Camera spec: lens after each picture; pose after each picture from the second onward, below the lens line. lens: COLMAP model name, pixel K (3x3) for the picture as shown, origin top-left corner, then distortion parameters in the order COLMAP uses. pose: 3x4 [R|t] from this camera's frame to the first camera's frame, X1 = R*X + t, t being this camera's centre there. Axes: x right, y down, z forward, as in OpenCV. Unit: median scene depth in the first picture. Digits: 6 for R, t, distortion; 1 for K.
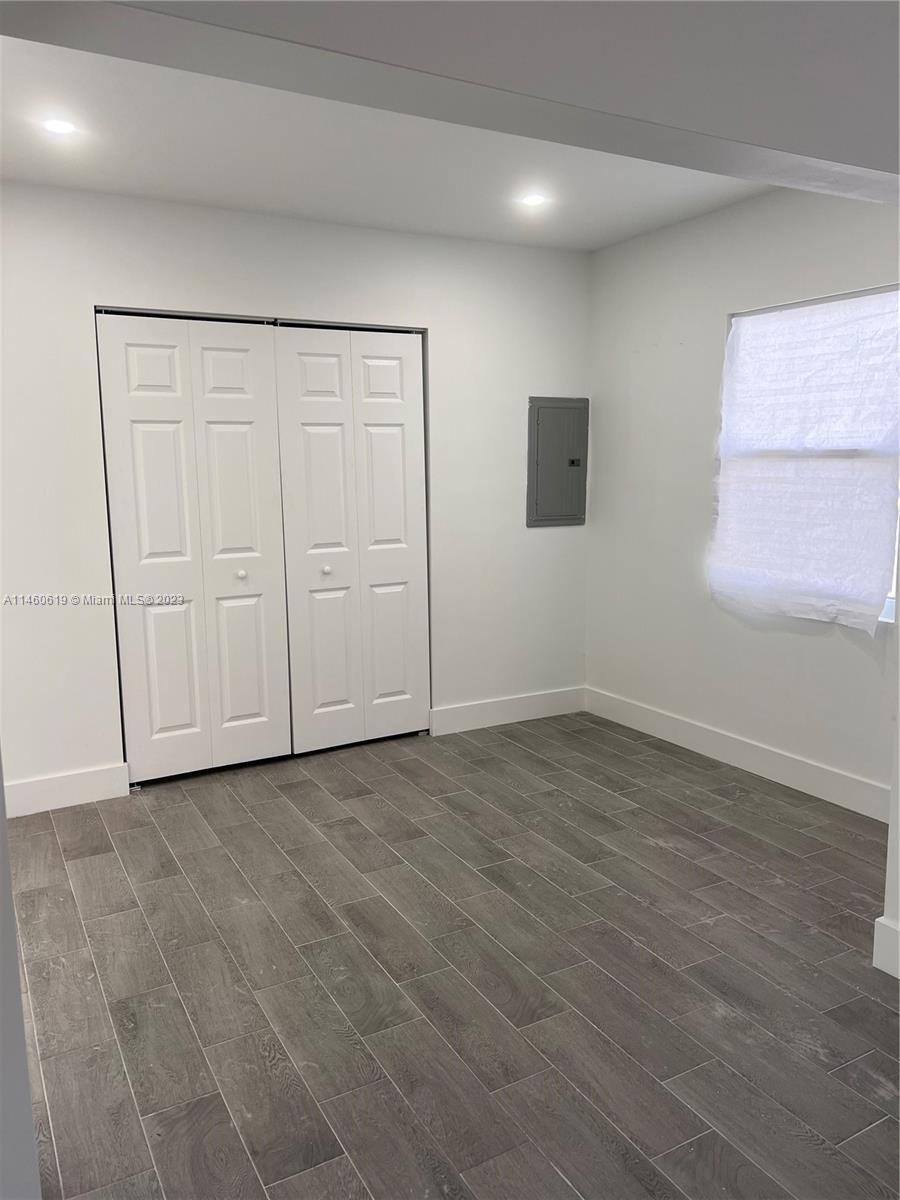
lens RADIAL K [[901.8, 0, 450.0], [0, 901.8, 600.0], [0, 0, 1]] dist [0.053952, -0.056342]
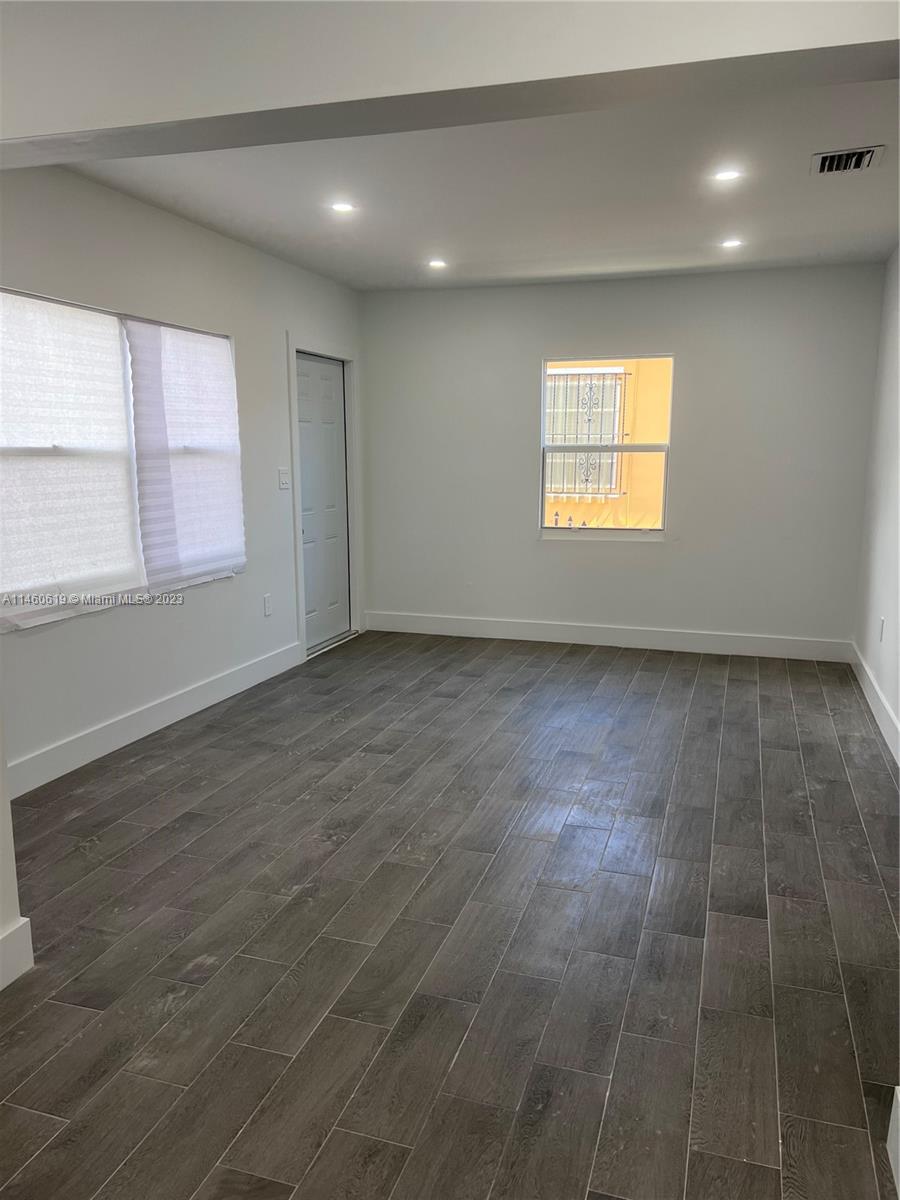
lens RADIAL K [[901.8, 0, 450.0], [0, 901.8, 600.0], [0, 0, 1]] dist [0.053952, -0.056342]
pose [[-0.677005, -0.118088, 0.726443, -0.630523], [0.127059, 0.953470, 0.273405, -0.234767], [-0.724927, 0.277398, -0.630500, 1.545869]]
